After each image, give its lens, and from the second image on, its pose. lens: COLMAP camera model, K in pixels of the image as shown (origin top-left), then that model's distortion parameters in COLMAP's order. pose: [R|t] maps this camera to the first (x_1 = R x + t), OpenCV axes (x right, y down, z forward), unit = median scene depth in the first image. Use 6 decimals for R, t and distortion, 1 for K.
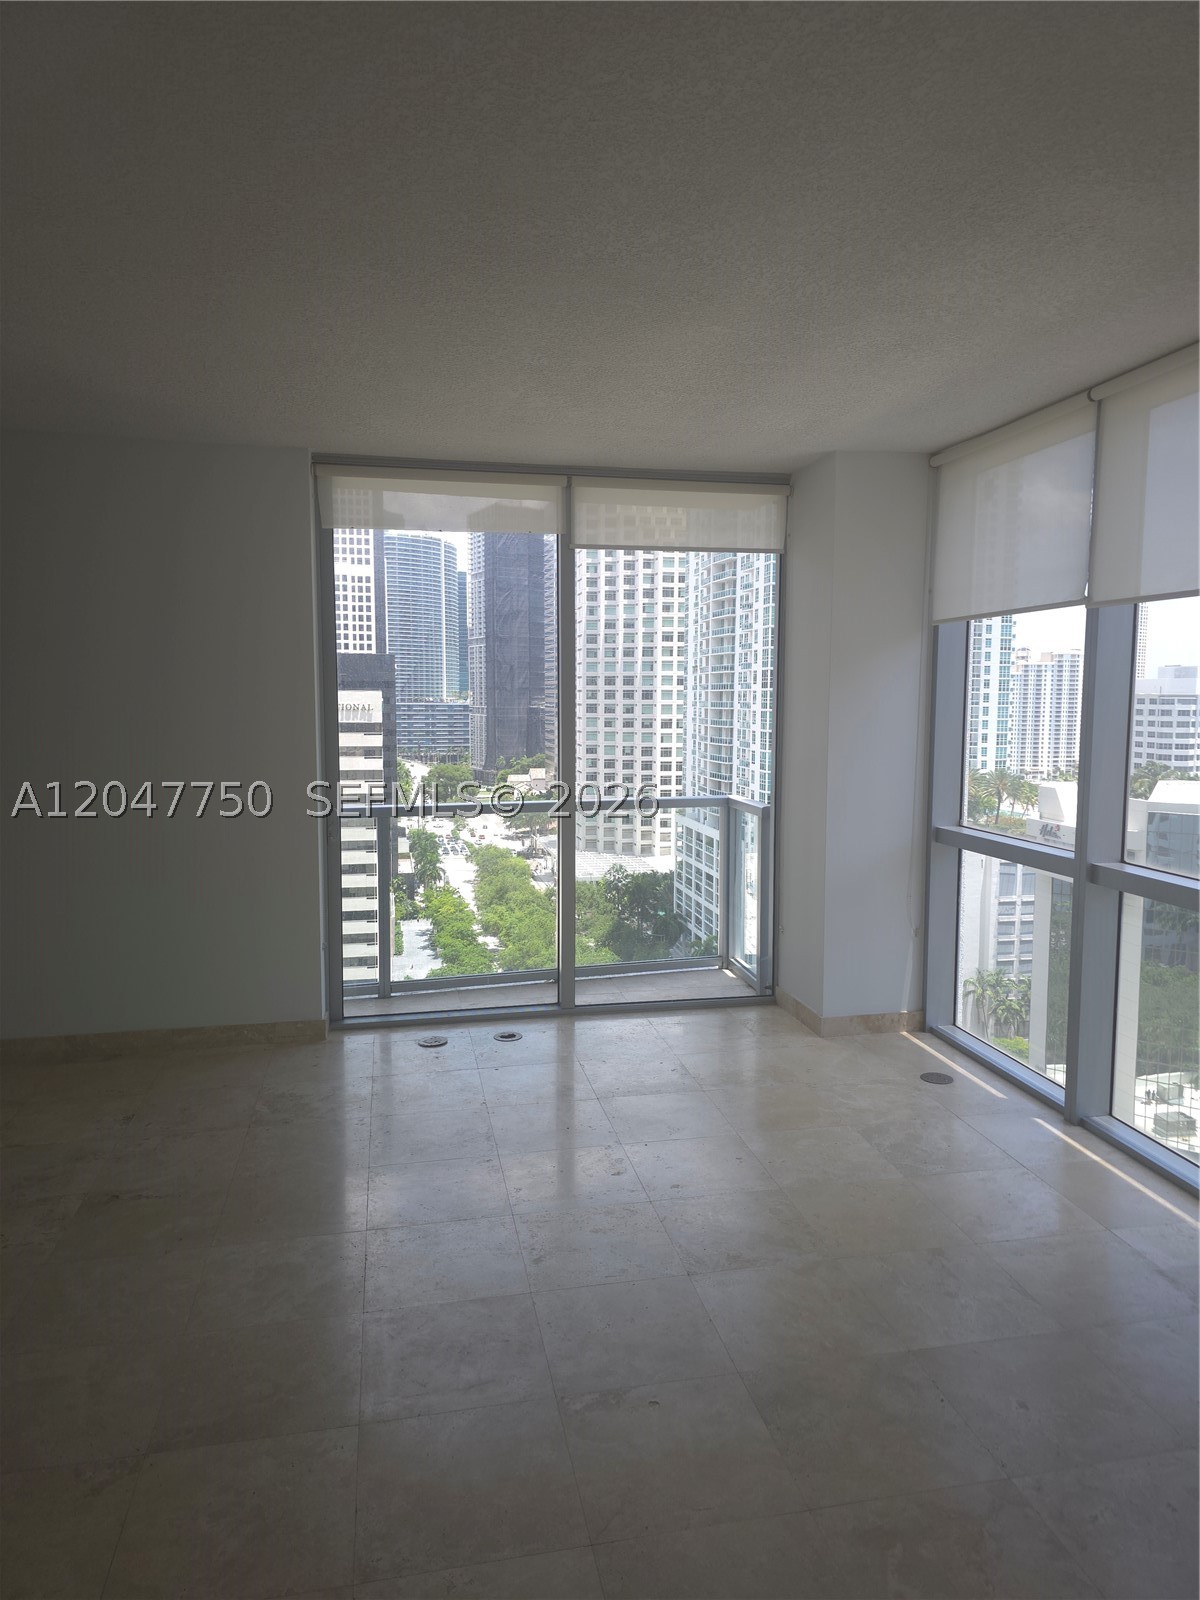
lens RADIAL K [[1077.2, 0, 613.2], [0, 1077.2, 793.7], [0, 0, 1]] dist [0.051847, -0.047028]
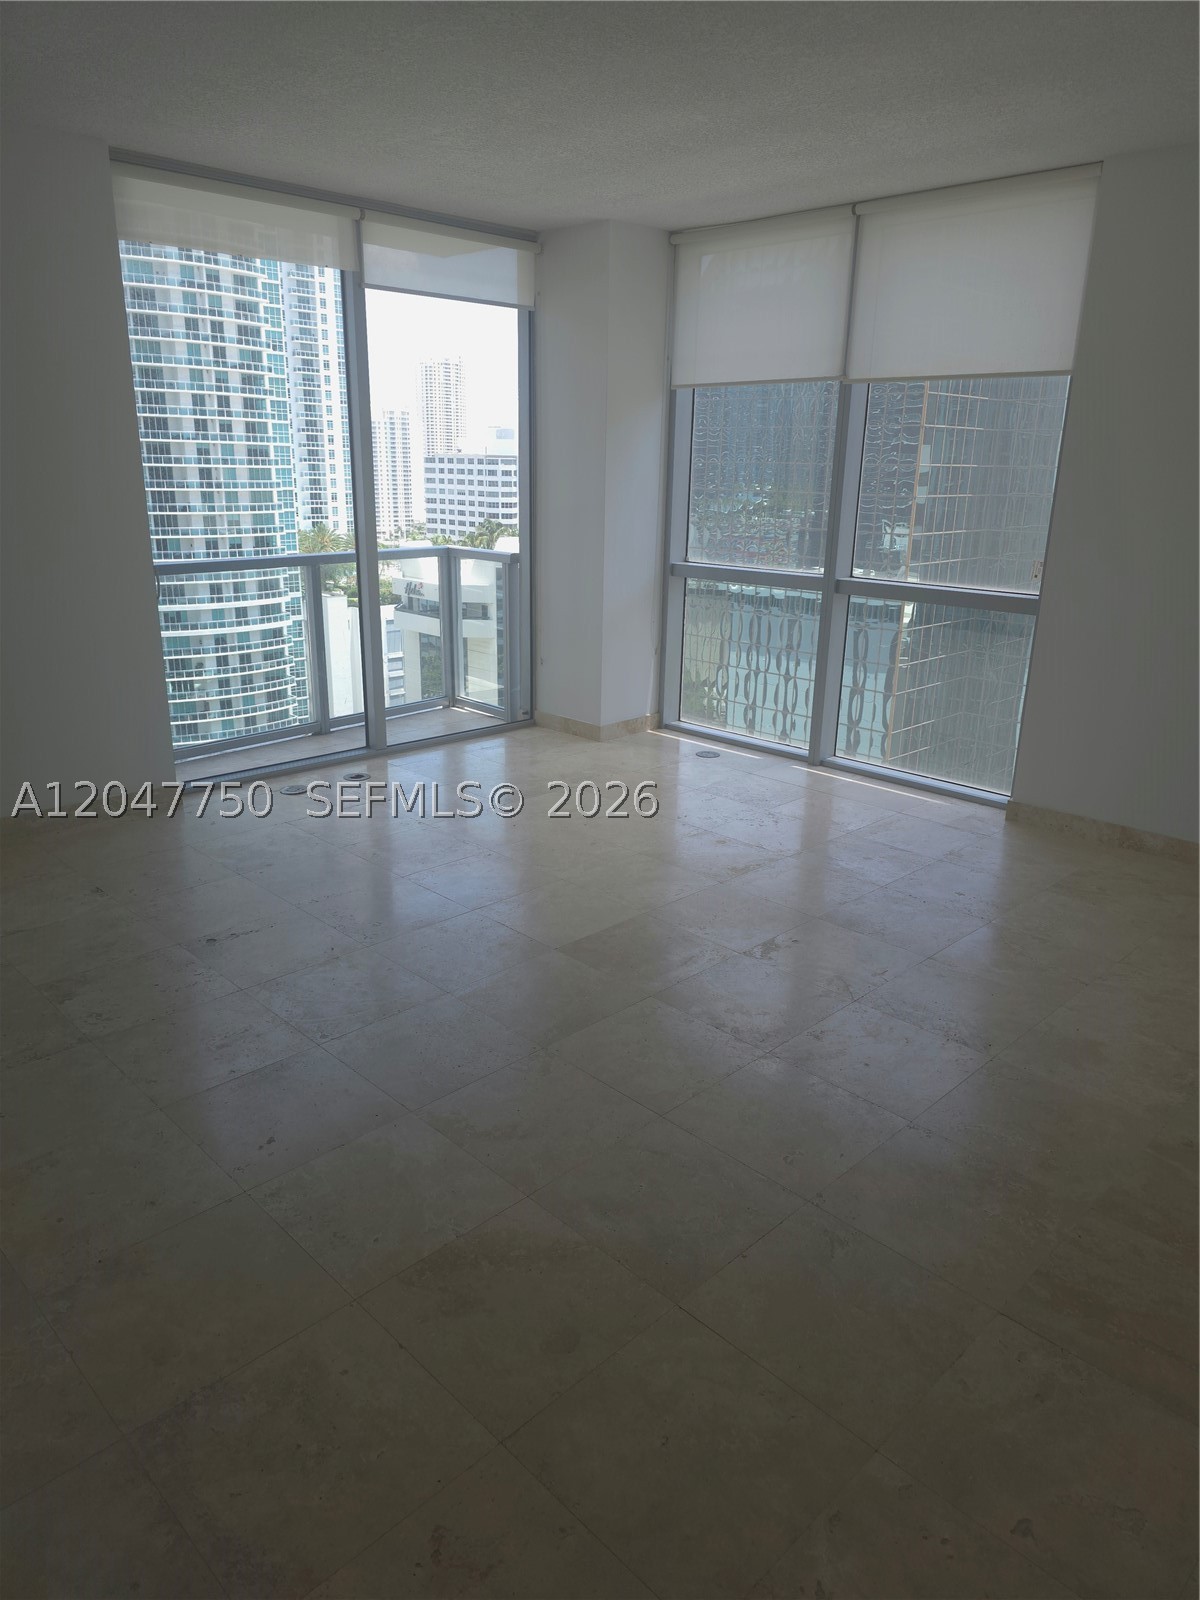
lens RADIAL K [[1077.2, 0, 599.3], [0, 1077.2, 804.5], [0, 0, 1]] dist [0.051847, -0.047028]
pose [[0.841692, -0.153815, 0.517587, -0.448010], [0.034909, 0.972064, 0.232107, 0.009039], [-0.538829, -0.177294, 0.823547, -0.025927]]
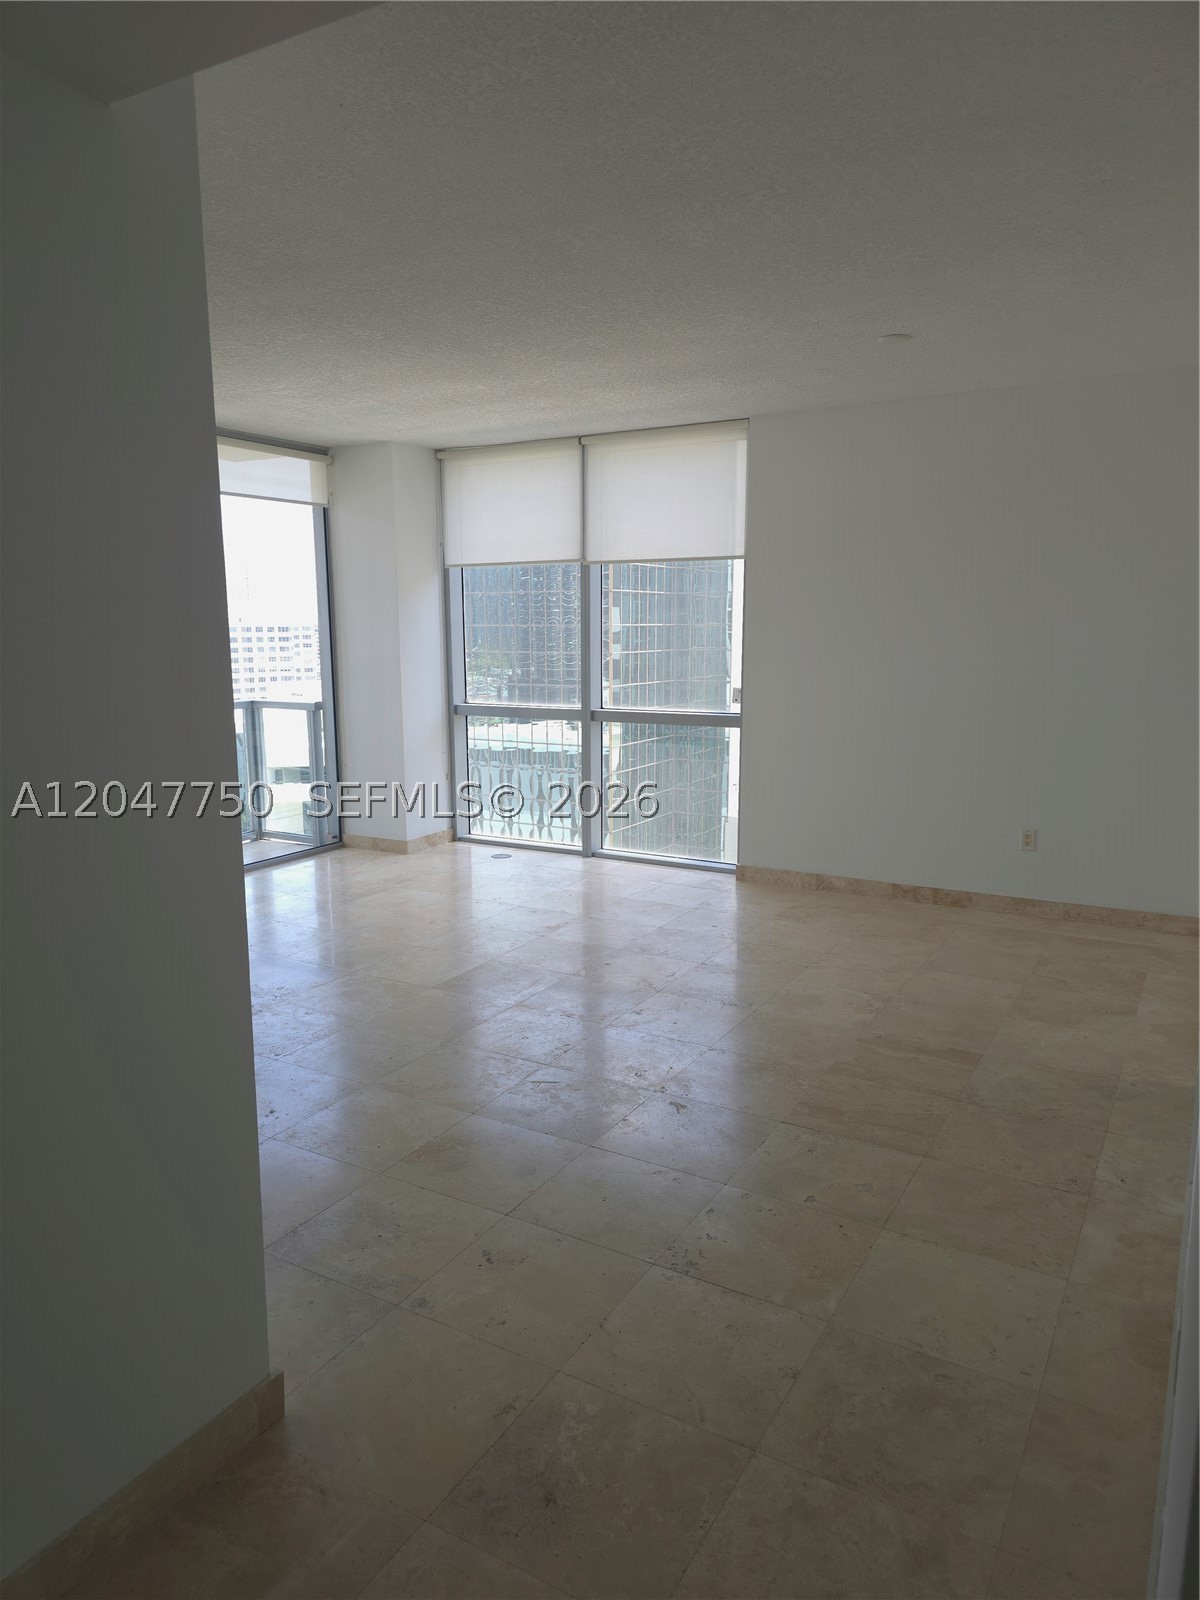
lens RADIAL K [[1077.2, 0, 588.2], [0, 1077.2, 829.6], [0, 0, 1]] dist [0.051847, -0.047028]
pose [[0.676894, -0.145892, 0.721478, -0.675764], [0.076519, 0.988798, 0.128157, 0.023965], [-0.732093, -0.031542, 0.680475, -0.164967]]
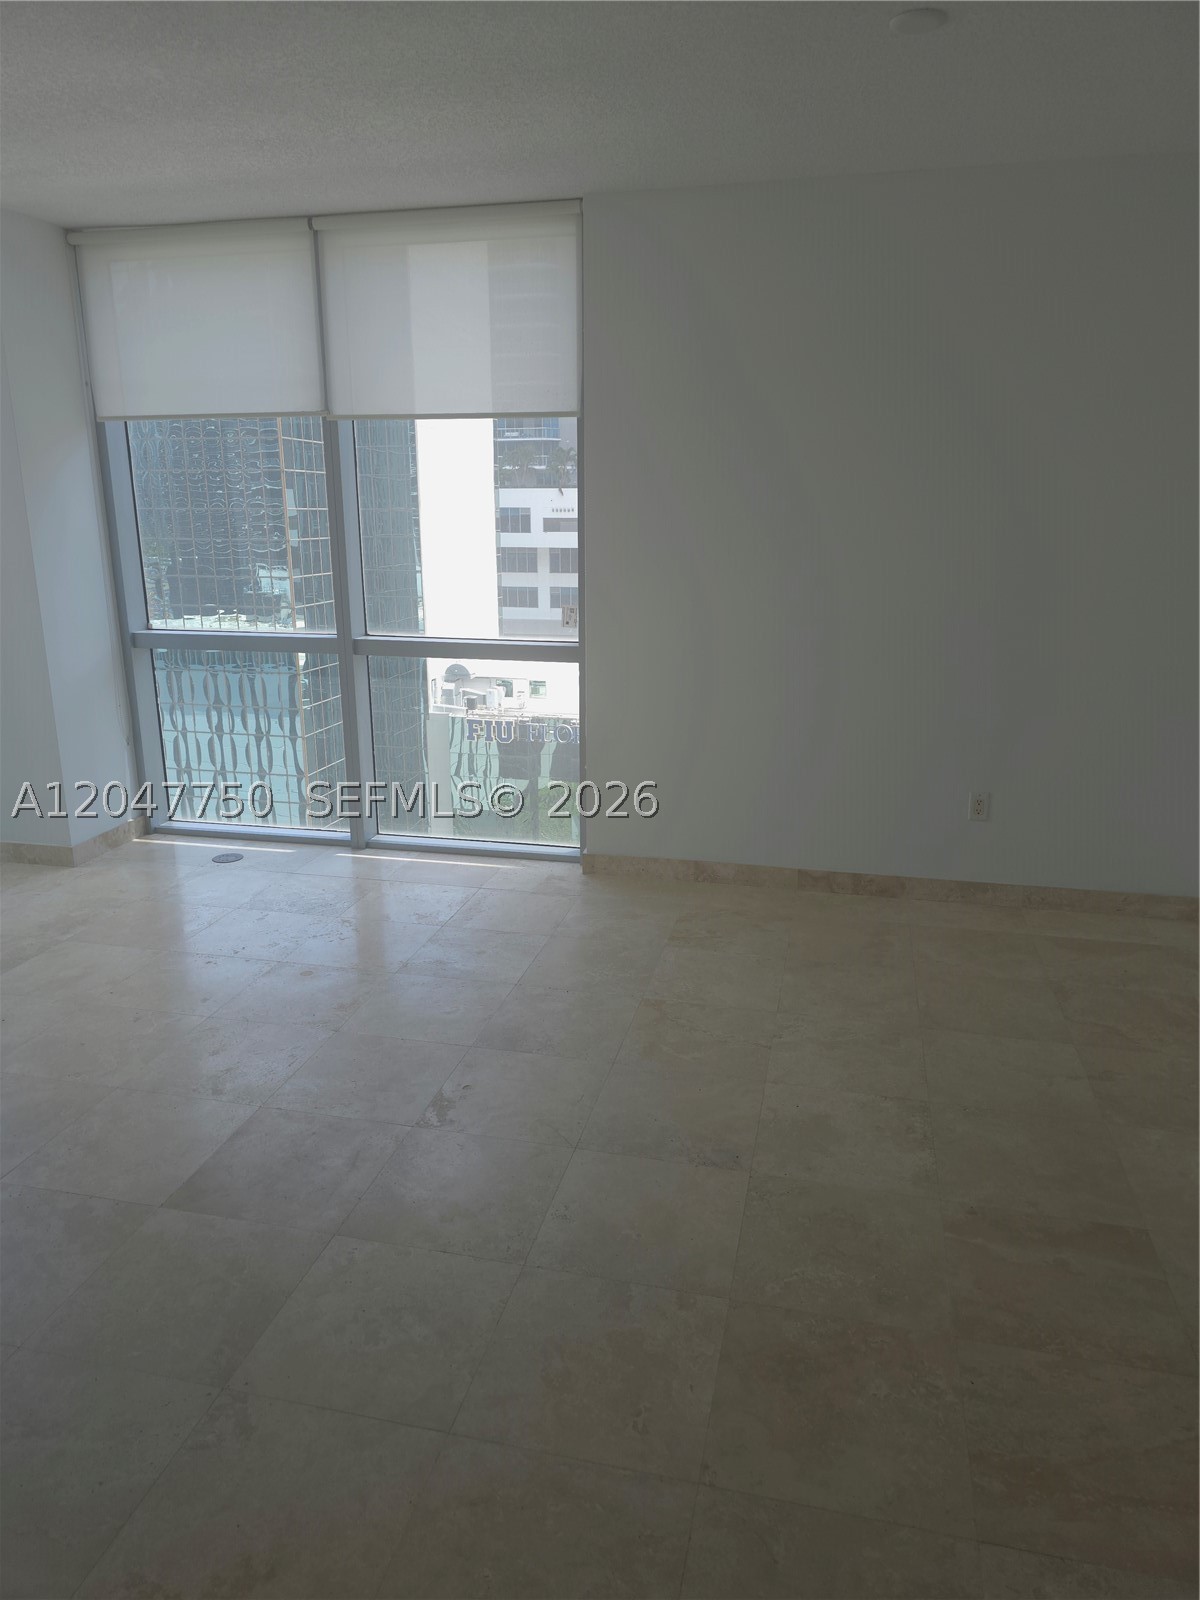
lens RADIAL K [[1077.2, 0, 598.7], [0, 1077.2, 795.1], [0, 0, 1]] dist [0.051847, -0.047028]
pose [[0.429422, -0.237266, 0.871379, -0.423060], [0.086976, 0.971251, 0.221598, -0.008610], [-0.898906, -0.019370, 0.437714, 0.161516]]
